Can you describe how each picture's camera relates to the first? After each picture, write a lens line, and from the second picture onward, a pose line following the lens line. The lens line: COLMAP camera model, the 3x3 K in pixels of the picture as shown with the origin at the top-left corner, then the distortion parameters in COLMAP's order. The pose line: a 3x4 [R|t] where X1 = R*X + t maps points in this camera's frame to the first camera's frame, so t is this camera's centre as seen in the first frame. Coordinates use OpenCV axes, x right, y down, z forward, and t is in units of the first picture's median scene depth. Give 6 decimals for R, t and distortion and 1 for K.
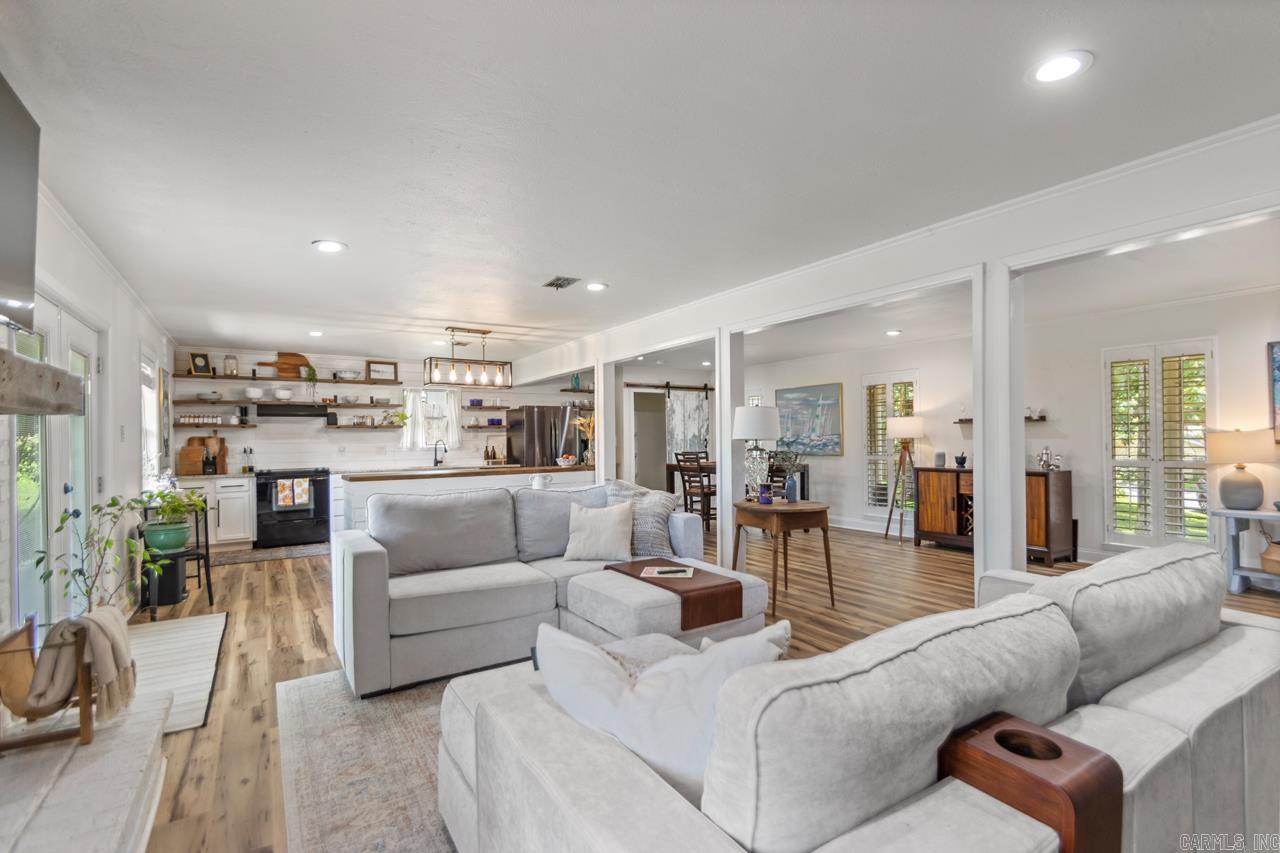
lens RADIAL K [[604.7, 0, 647.9], [0, 604.7, 441.1], [0, 0, 1]] dist [0.013020, -0.005741]
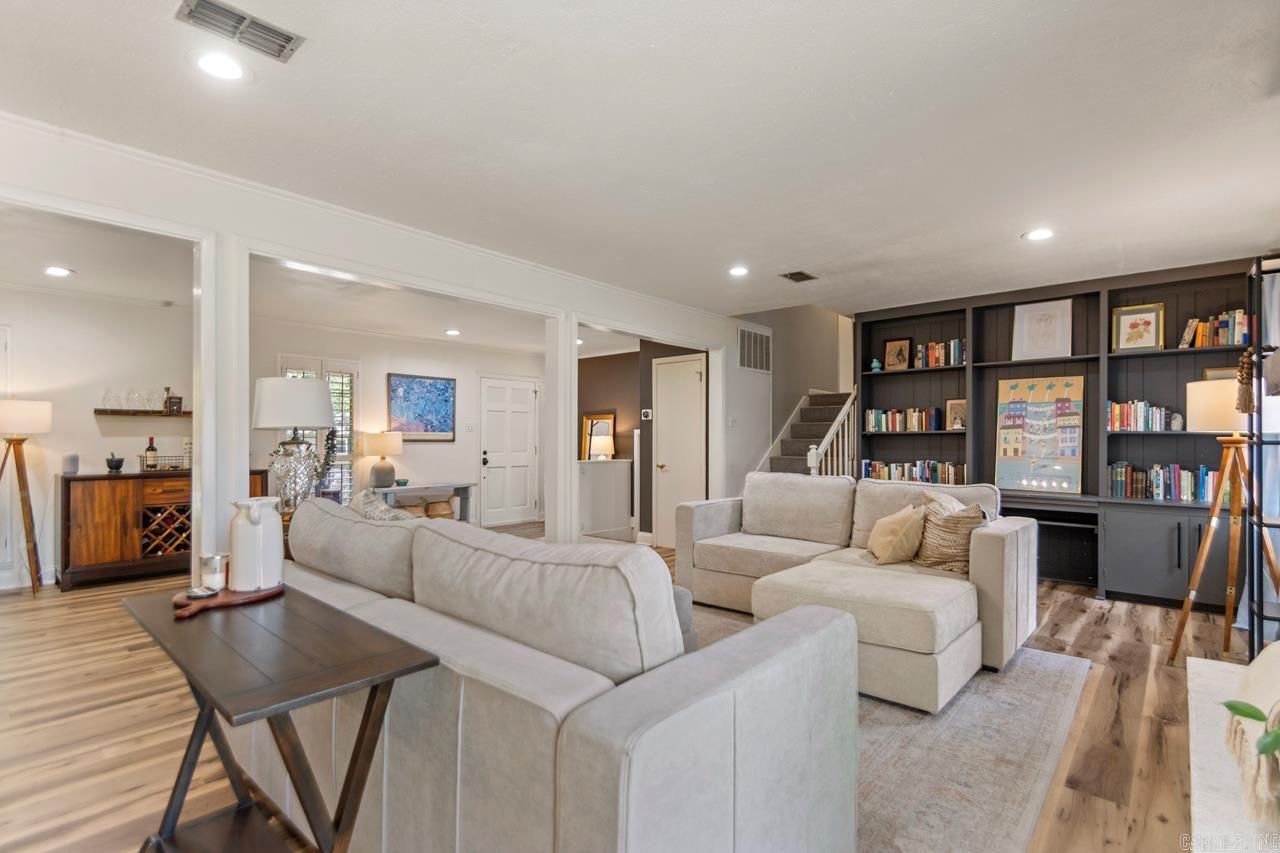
lens RADIAL K [[604.7, 0, 658.9], [0, 604.7, 440.8], [0, 0, 1]] dist [0.013020, -0.005741]
pose [[-0.291695, 0.011052, 0.956448, -0.331341], [0.006164, 0.999934, -0.009674, 0.011951], [-0.956492, 0.003073, -0.291743, 0.458187]]
